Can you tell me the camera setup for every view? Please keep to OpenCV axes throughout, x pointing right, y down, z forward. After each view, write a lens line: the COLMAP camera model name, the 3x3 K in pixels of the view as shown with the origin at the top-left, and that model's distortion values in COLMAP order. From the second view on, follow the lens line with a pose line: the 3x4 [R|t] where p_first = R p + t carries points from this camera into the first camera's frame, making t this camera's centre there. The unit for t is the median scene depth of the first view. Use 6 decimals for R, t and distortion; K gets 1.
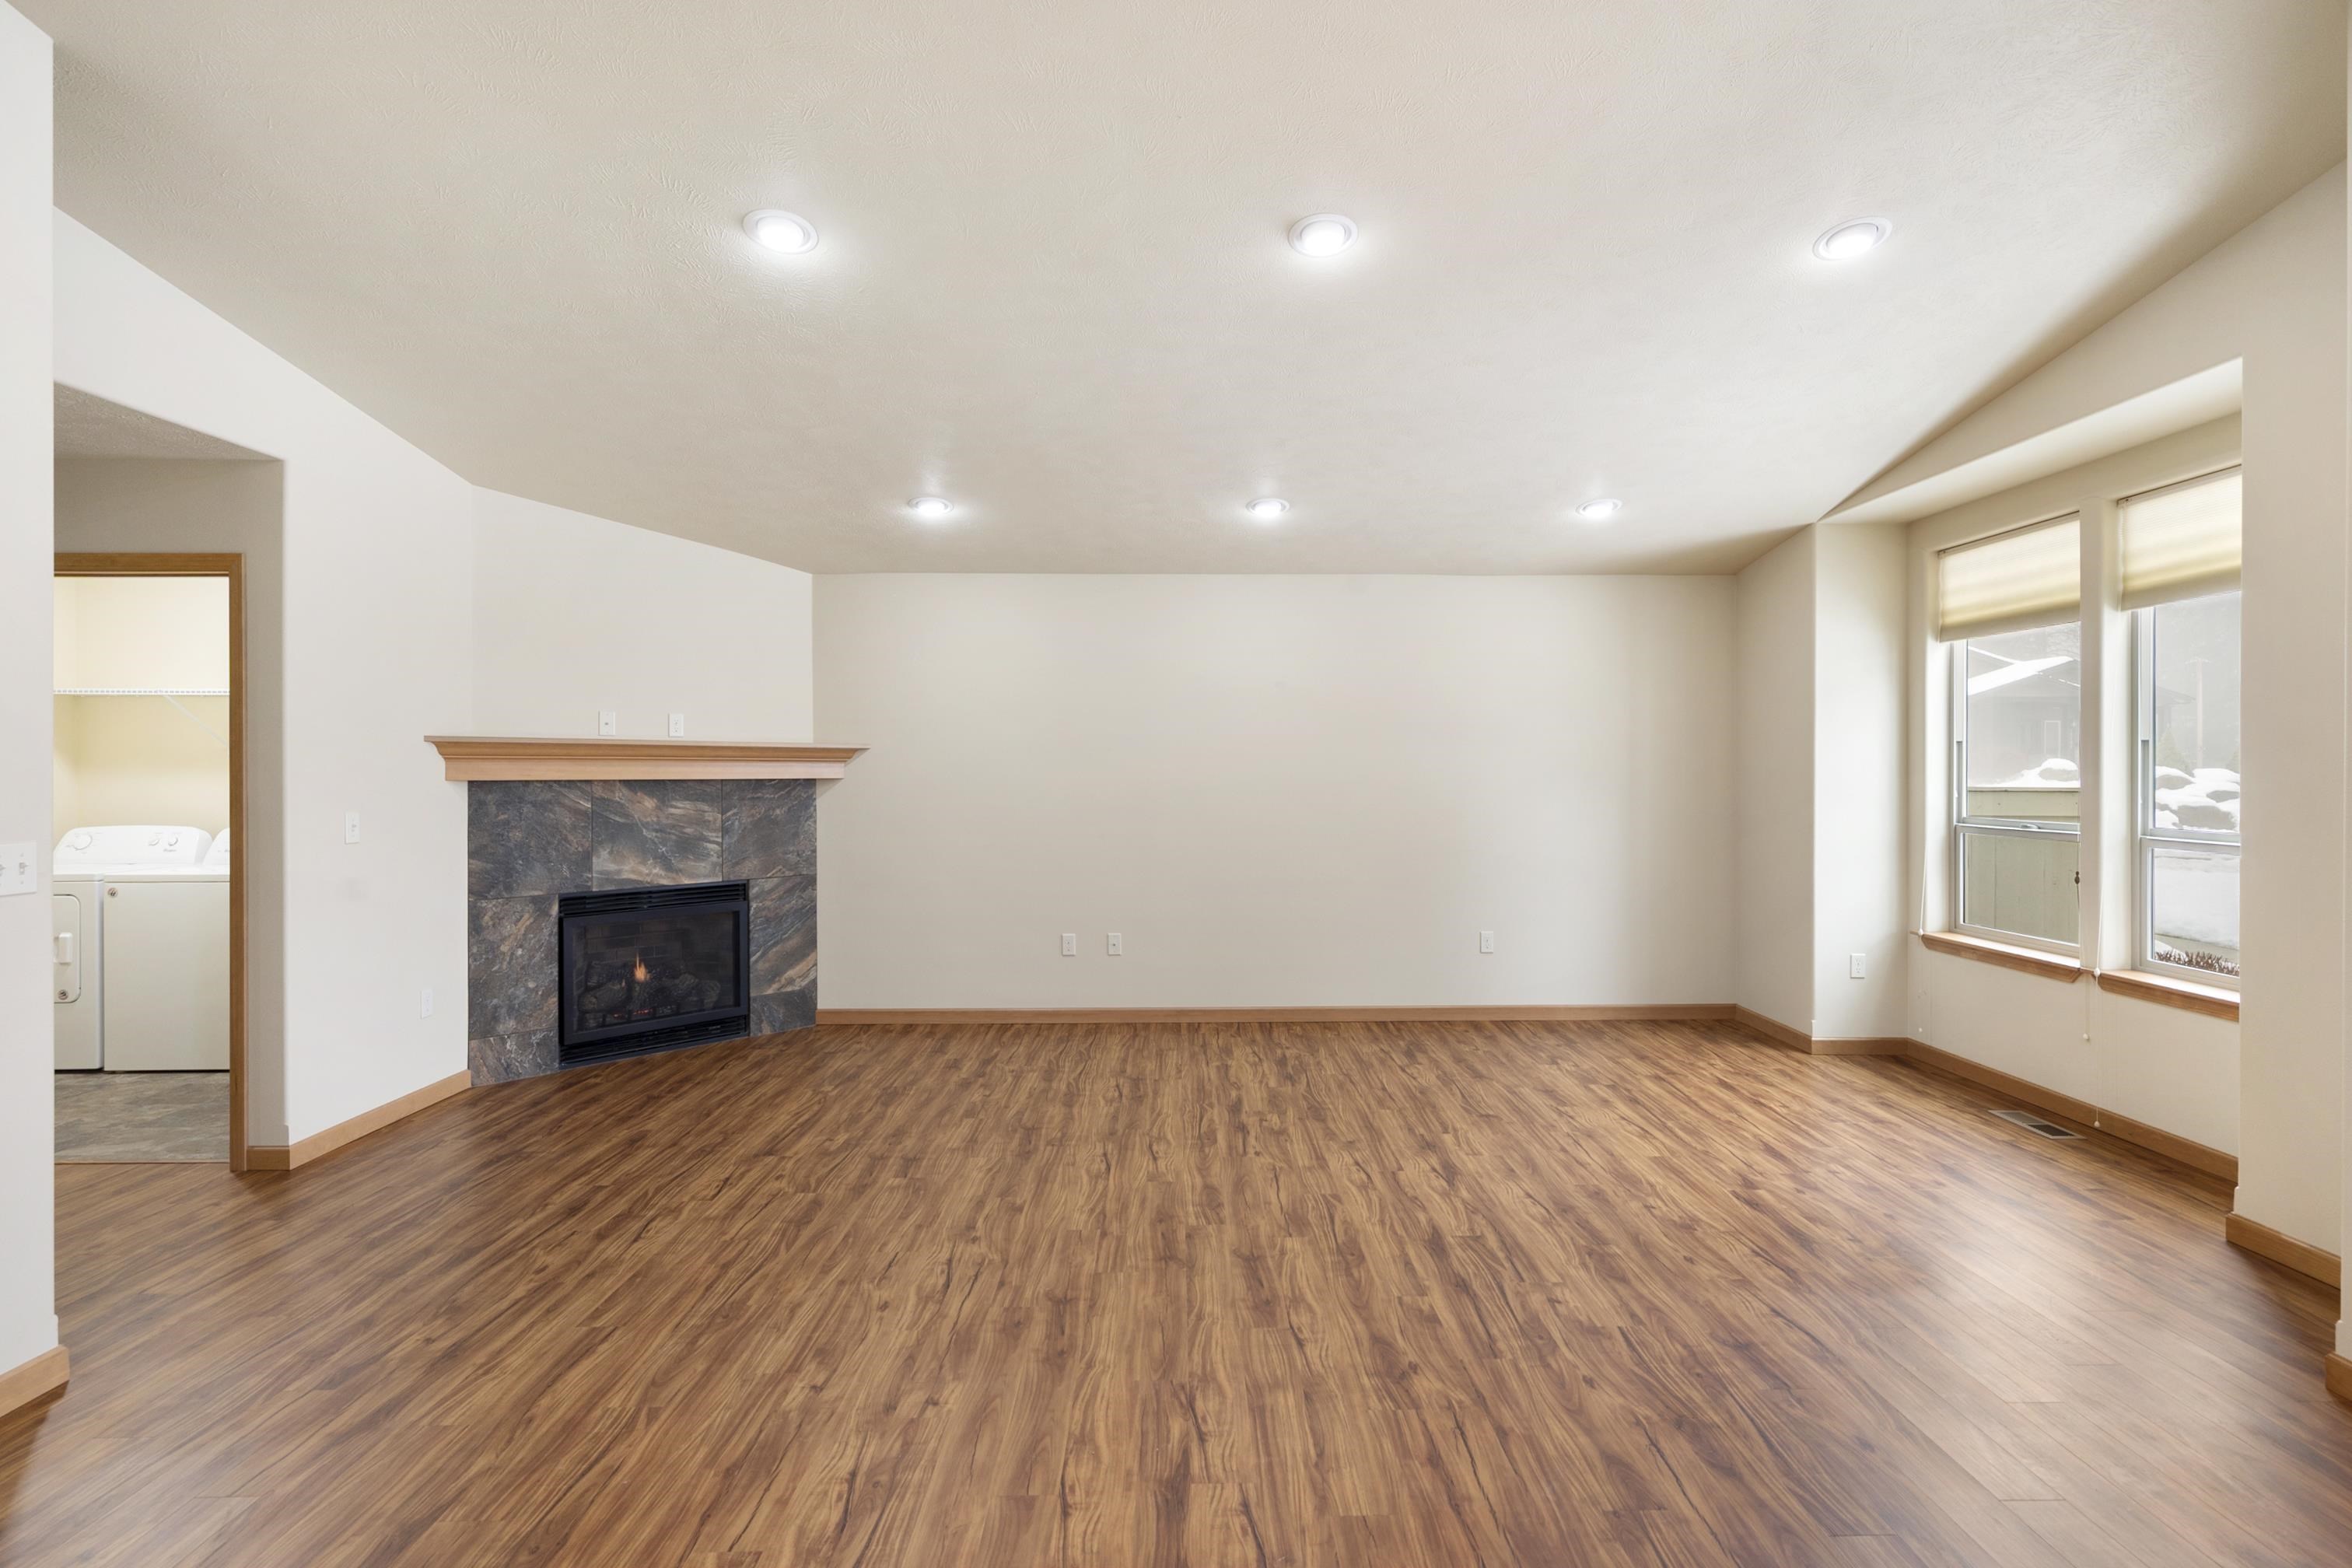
lens RADIAL K [[1111.4, 0, 1208.3], [0, 1111.4, 776.3], [0, 0, 1]] dist [-0.002715, 0.000776]
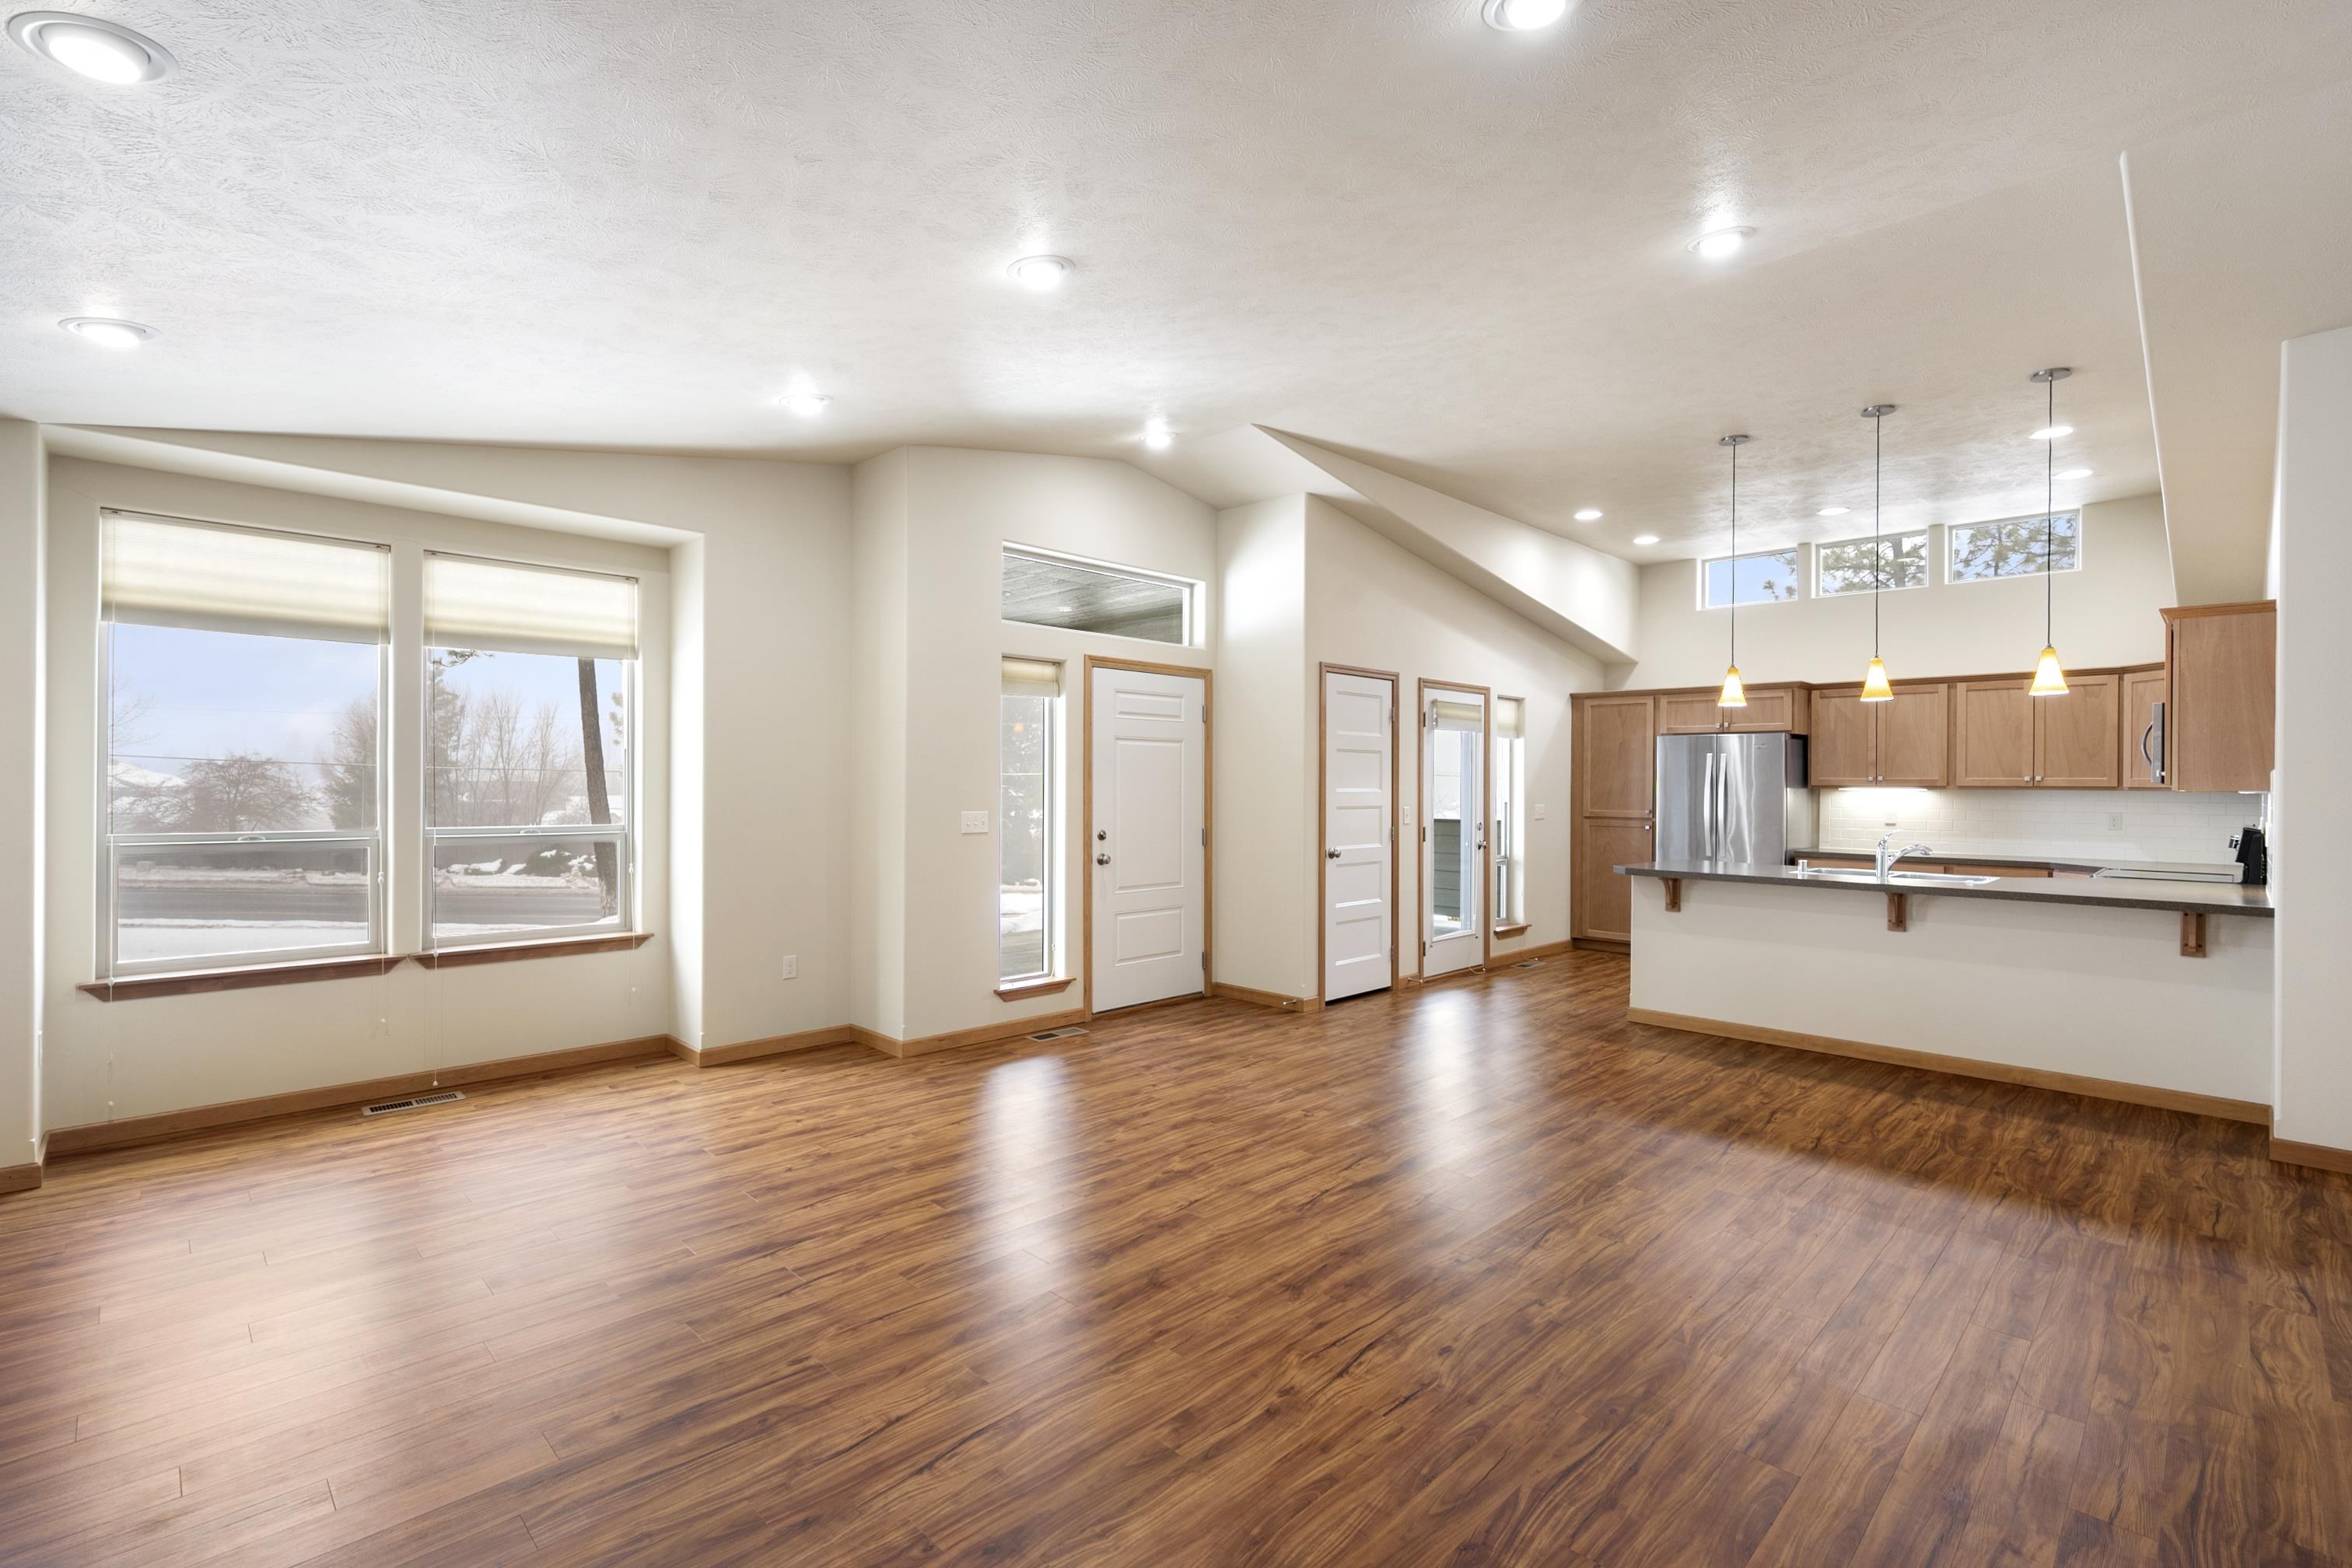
lens RADIAL K [[1021.3, 0, 1145.9], [0, 1021.3, 788.5], [0, 0, 1]] dist [-0.010473, 0.002362]
pose [[-0.654356, -0.005677, 0.756165, -0.506819], [0.000401, 0.999969, 0.007855, -0.005831], [-0.756186, 0.005443, -0.654334, 1.145134]]
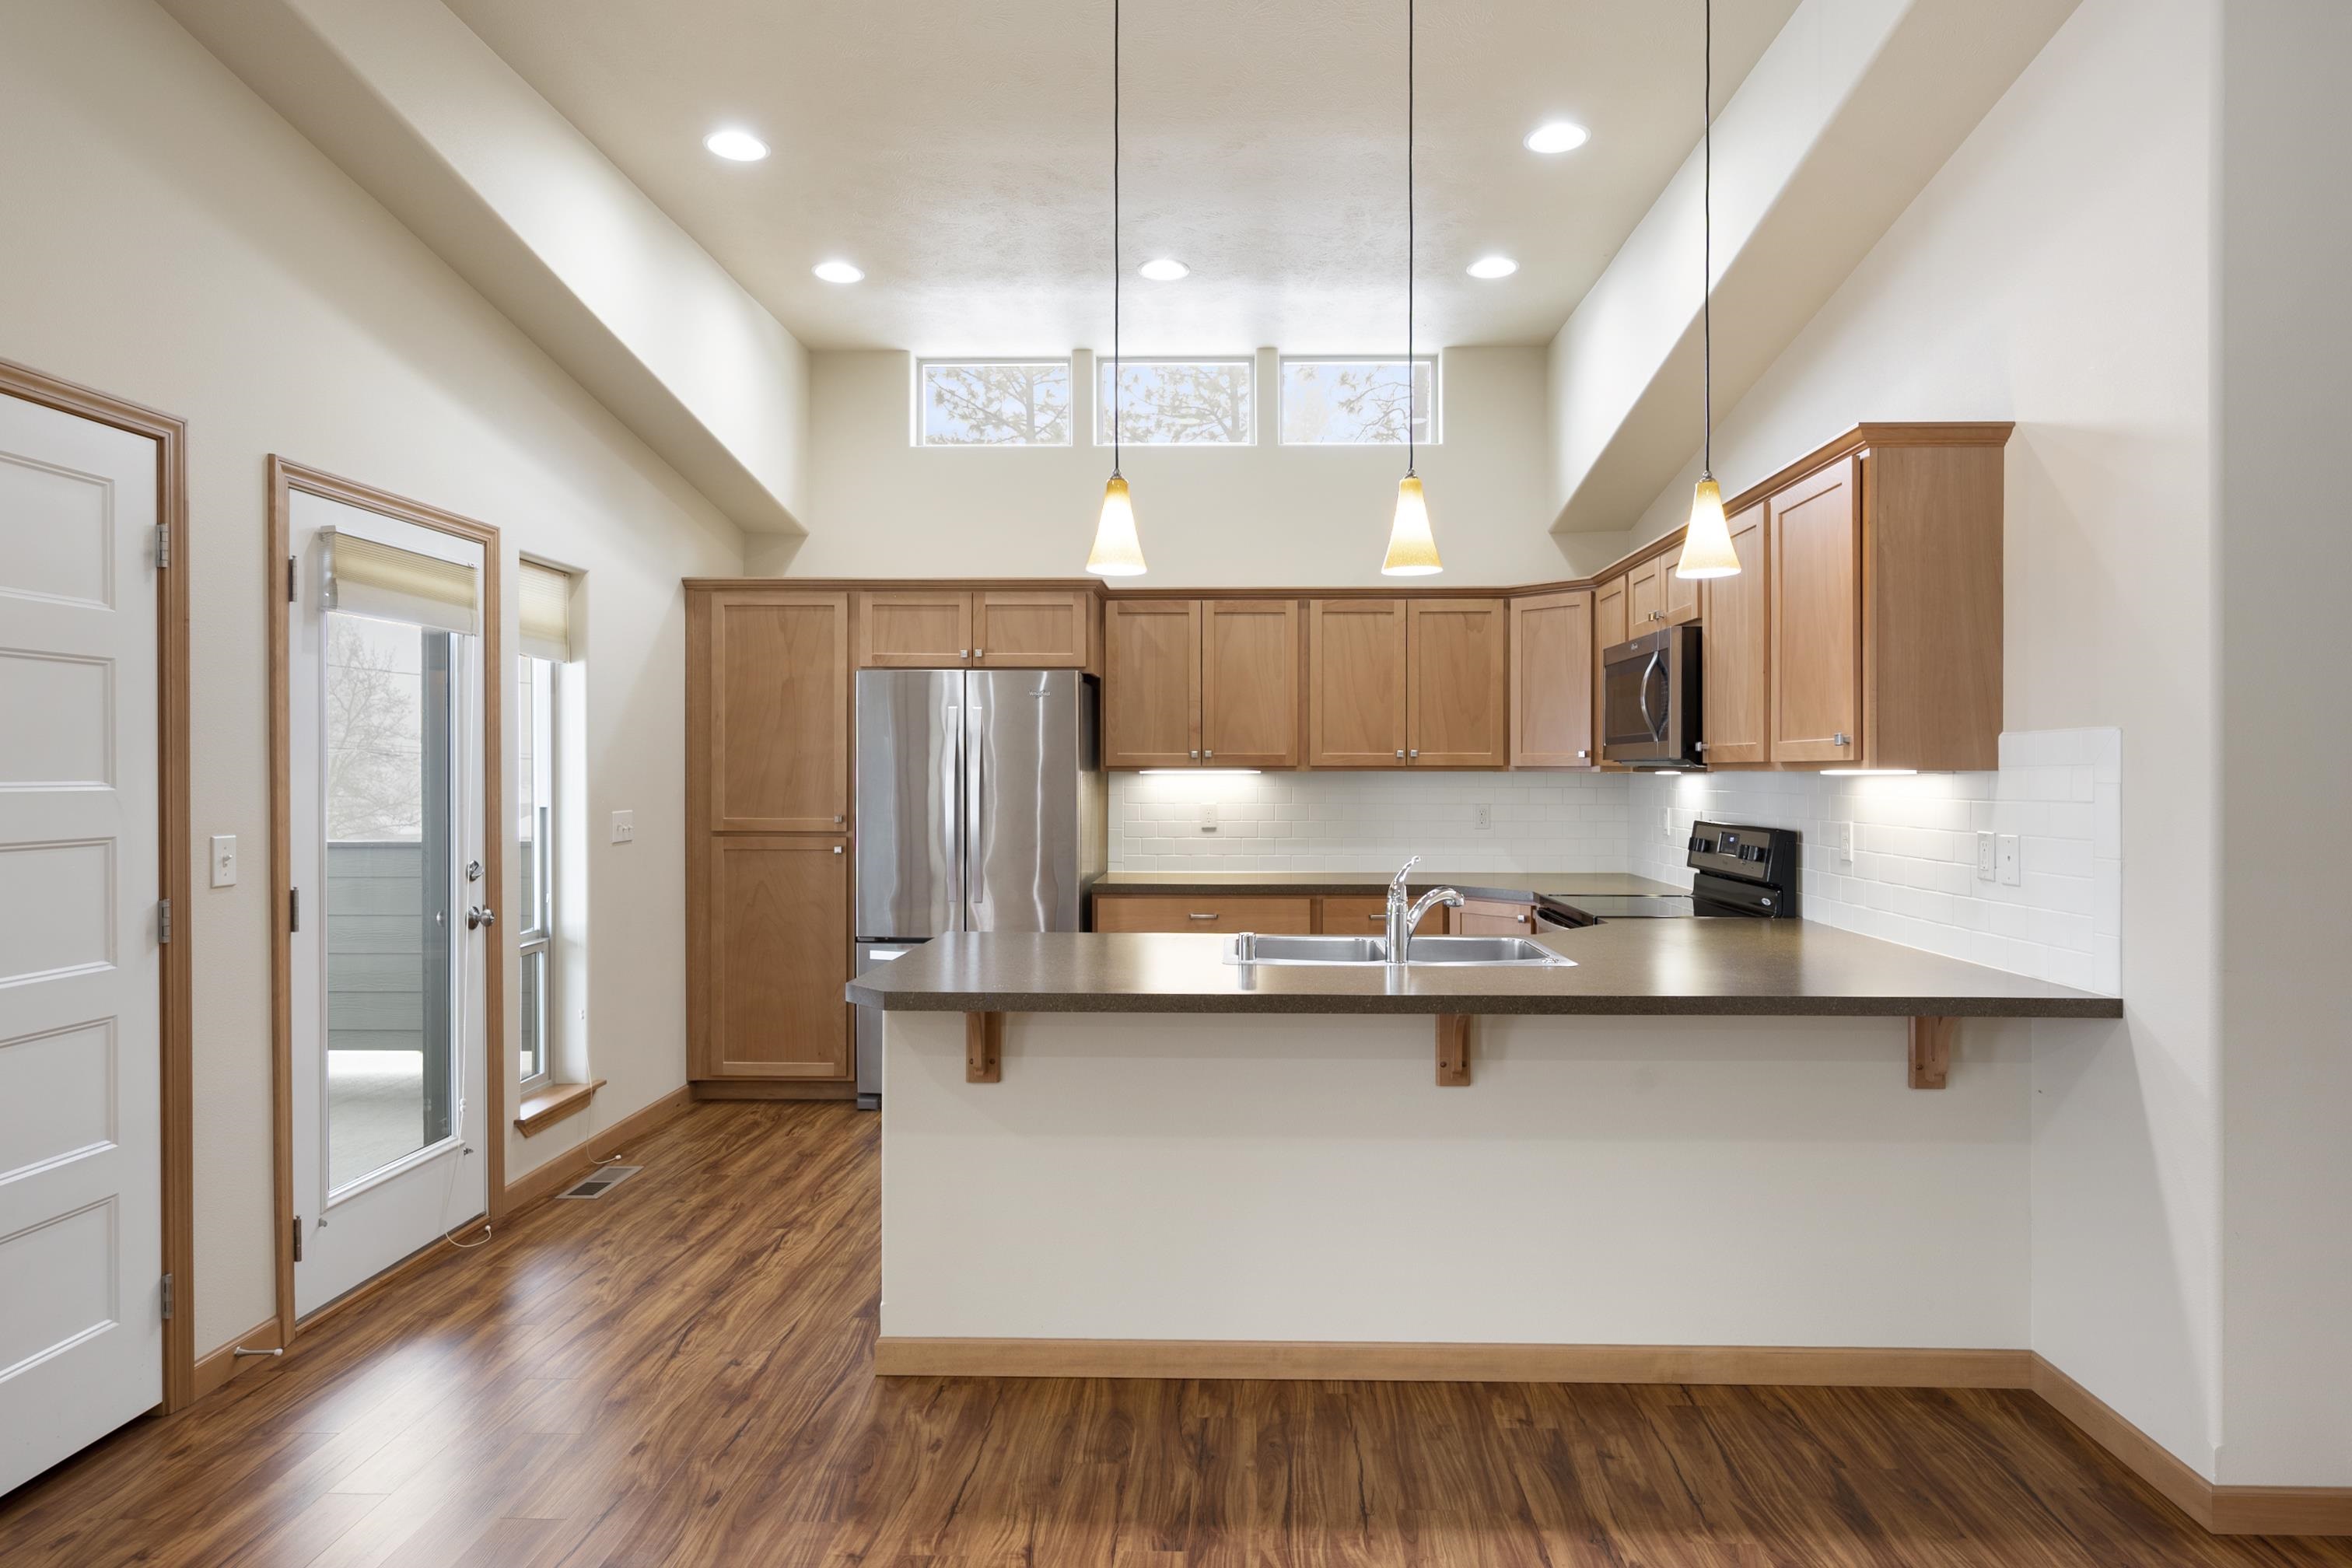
lens RADIAL K [[1313.7, 0, 1191.4], [0, 1313.7, 773.8], [0, 0, 1]] dist [-0.004959, 0.001465]
pose [[-0.997748, 0.001521, 0.067060, -0.112663], [0.002143, 0.999955, 0.009195, -0.001120], [-0.067043, 0.009318, -0.997707, 0.436388]]
